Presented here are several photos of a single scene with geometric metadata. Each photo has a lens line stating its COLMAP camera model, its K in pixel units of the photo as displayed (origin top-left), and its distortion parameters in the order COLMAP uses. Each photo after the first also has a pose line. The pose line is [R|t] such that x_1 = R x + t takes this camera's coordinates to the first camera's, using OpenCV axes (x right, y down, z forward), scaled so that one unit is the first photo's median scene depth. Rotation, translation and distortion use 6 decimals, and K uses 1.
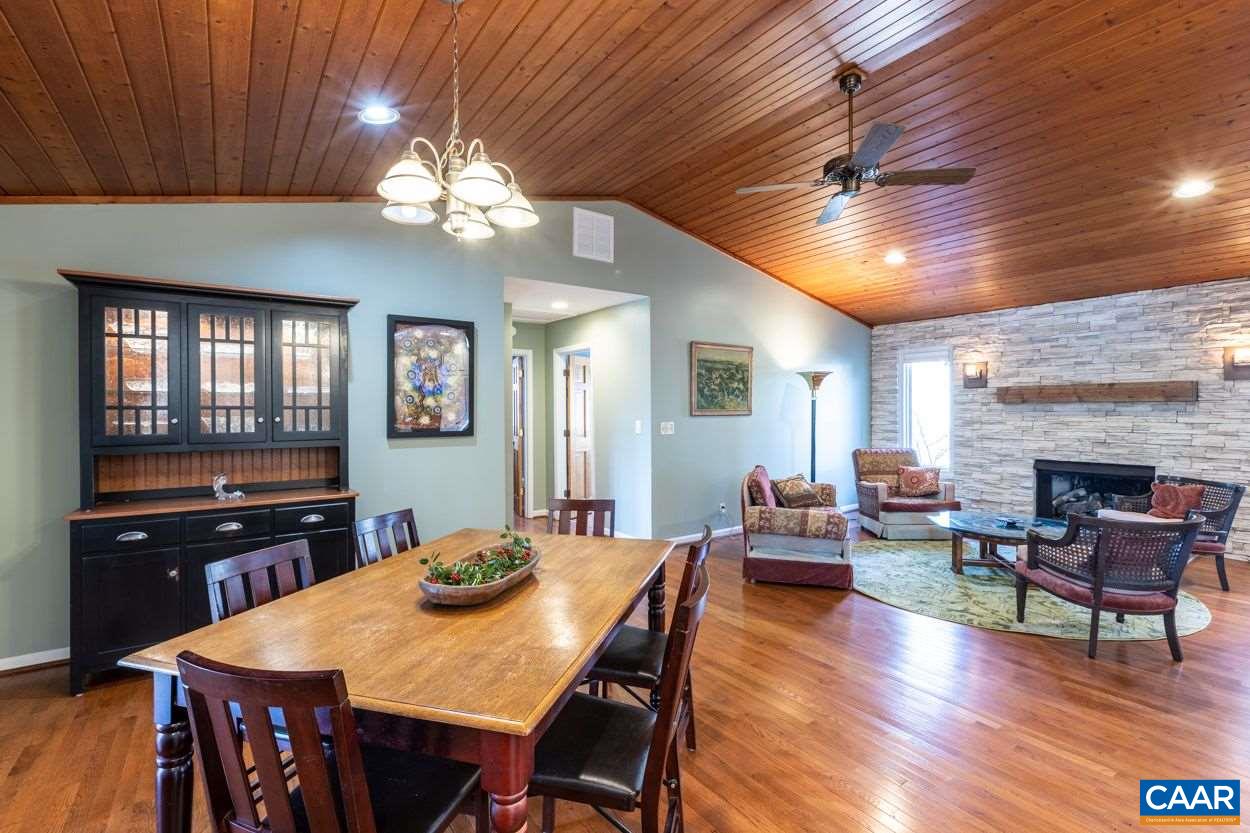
lens RADIAL K [[558.8, 0, 618.4], [0, 558.8, 414.1], [0, 0, 1]] dist [0.004787, -0.002696]
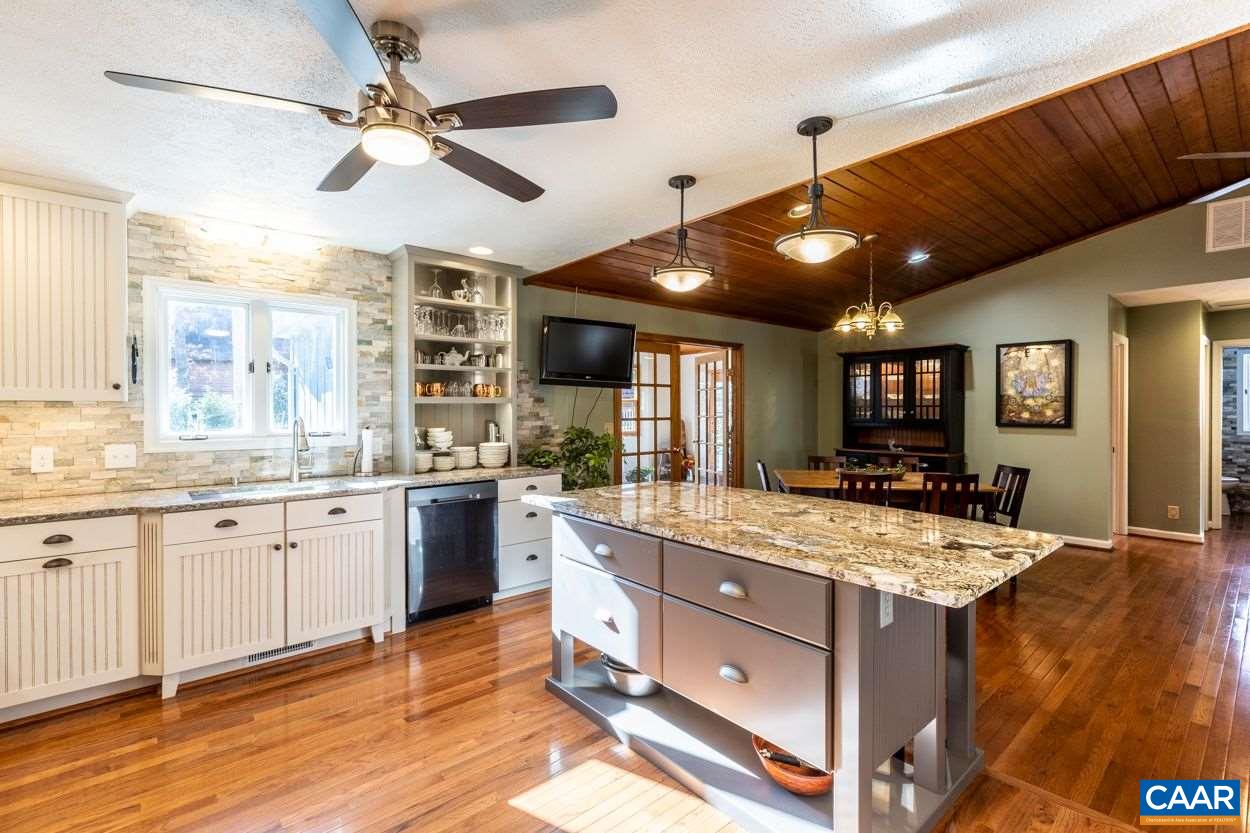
lens RADIAL K [[558.8, 0, 615.8], [0, 558.8, 412.9], [0, 0, 1]] dist [0.004787, -0.002696]
pose [[0.089333, 0.012015, -0.995929, 0.744664], [-0.009199, 0.999895, 0.011238, -0.000592], [0.995959, 0.008158, 0.089434, -0.118507]]
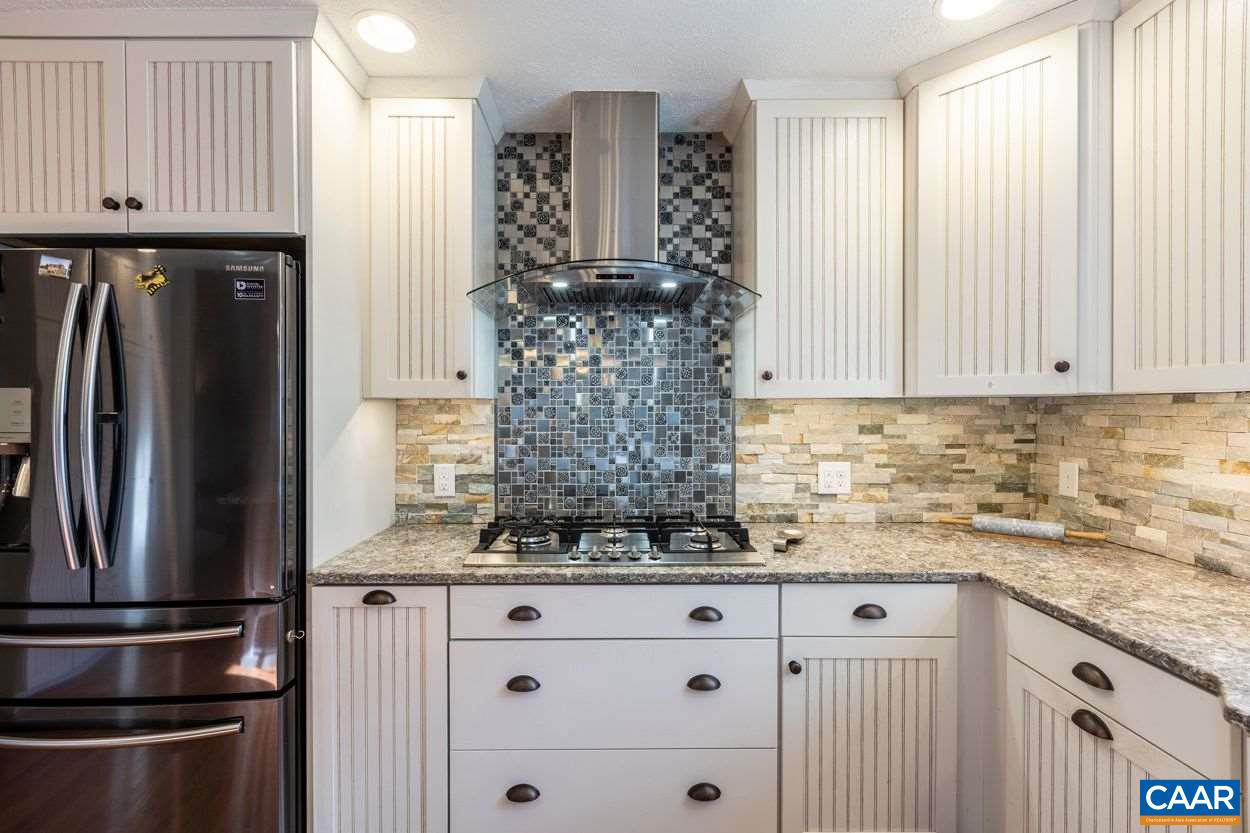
lens RADIAL K [[558.8, 0, 617.4], [0, 558.8, 411.9], [0, 0, 1]] dist [0.004787, -0.002696]
pose [[-0.824340, 0.004792, 0.566074, 0.284287], [0.013404, 0.999849, 0.011054, 0.001886], [-0.565936, 0.016700, -0.824280, -0.238821]]
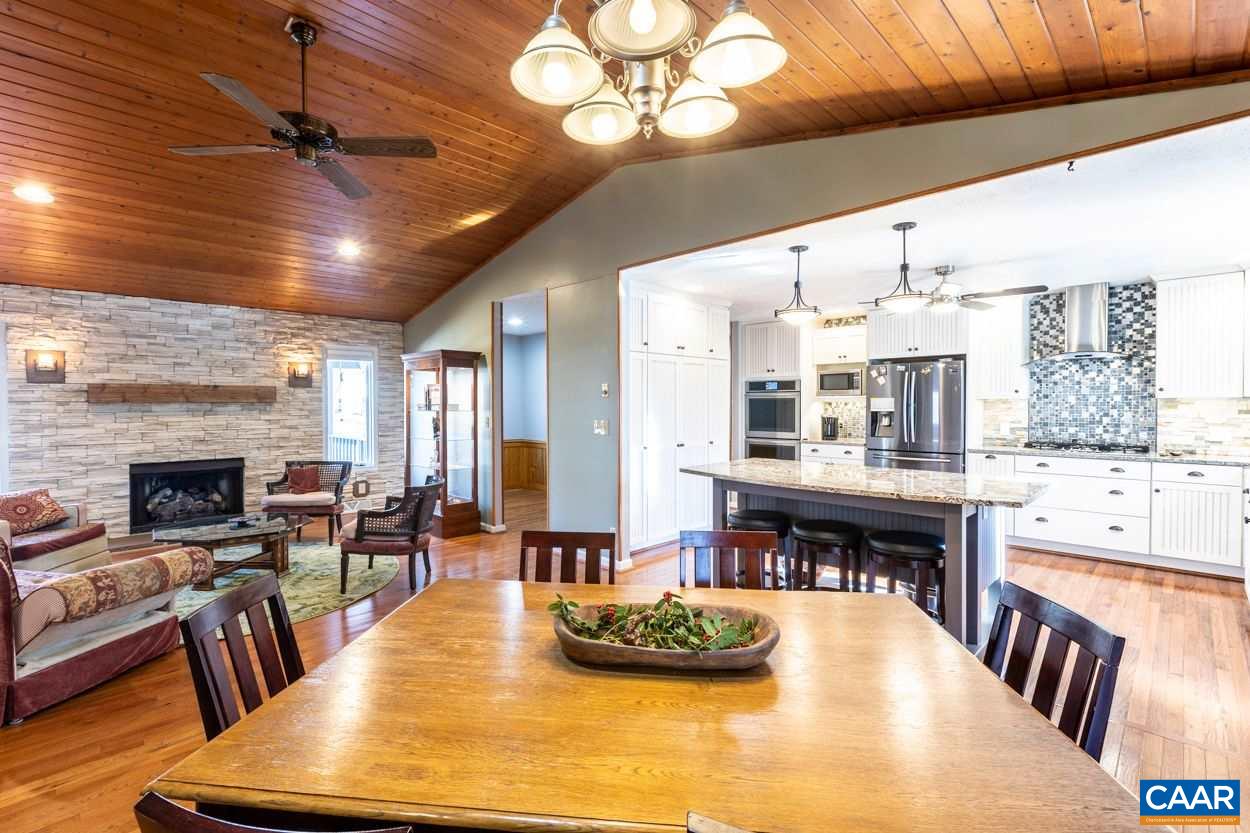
lens RADIAL K [[558.8, 0, 614.8], [0, 558.8, 412.7], [0, 0, 1]] dist [0.004787, -0.002696]
pose [[-0.161524, -0.007965, 0.986837, -0.326539], [0.015494, 0.999824, 0.010606, -0.001171], [-0.986747, 0.017003, -0.161372, 0.414818]]
